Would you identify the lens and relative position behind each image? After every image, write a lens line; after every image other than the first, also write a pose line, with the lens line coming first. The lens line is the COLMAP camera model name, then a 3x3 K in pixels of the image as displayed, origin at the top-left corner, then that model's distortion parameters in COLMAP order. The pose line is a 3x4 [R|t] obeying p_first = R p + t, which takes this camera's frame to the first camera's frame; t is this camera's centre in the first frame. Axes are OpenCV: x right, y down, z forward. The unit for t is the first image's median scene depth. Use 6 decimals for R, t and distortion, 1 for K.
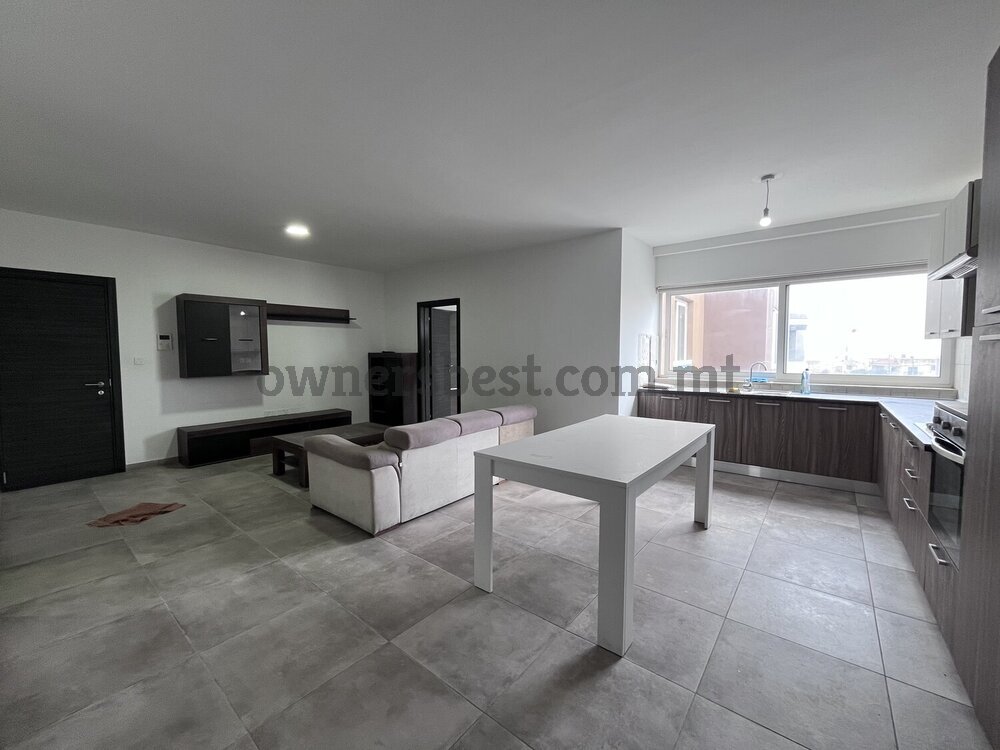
lens RADIAL K [[405.1, 0, 498.5], [0, 405.1, 371.9], [0, 0, 1]] dist [-0.001889, 0.000387]
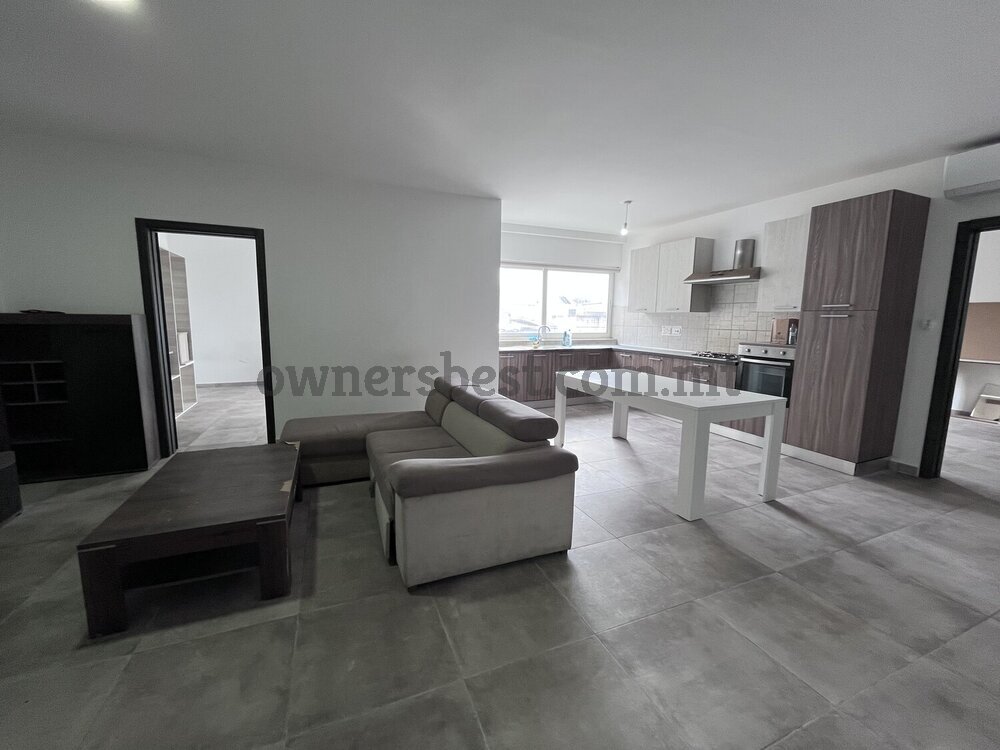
lens RADIAL K [[405.1, 0, 498.5], [0, 405.1, 371.9], [0, 0, 1]] dist [-0.001889, 0.000387]
pose [[0.472798, -0.110663, 0.874194, -1.268013], [0.032238, 0.993591, 0.108342, -0.041523], [-0.880581, -0.023042, 0.473335, 0.928856]]
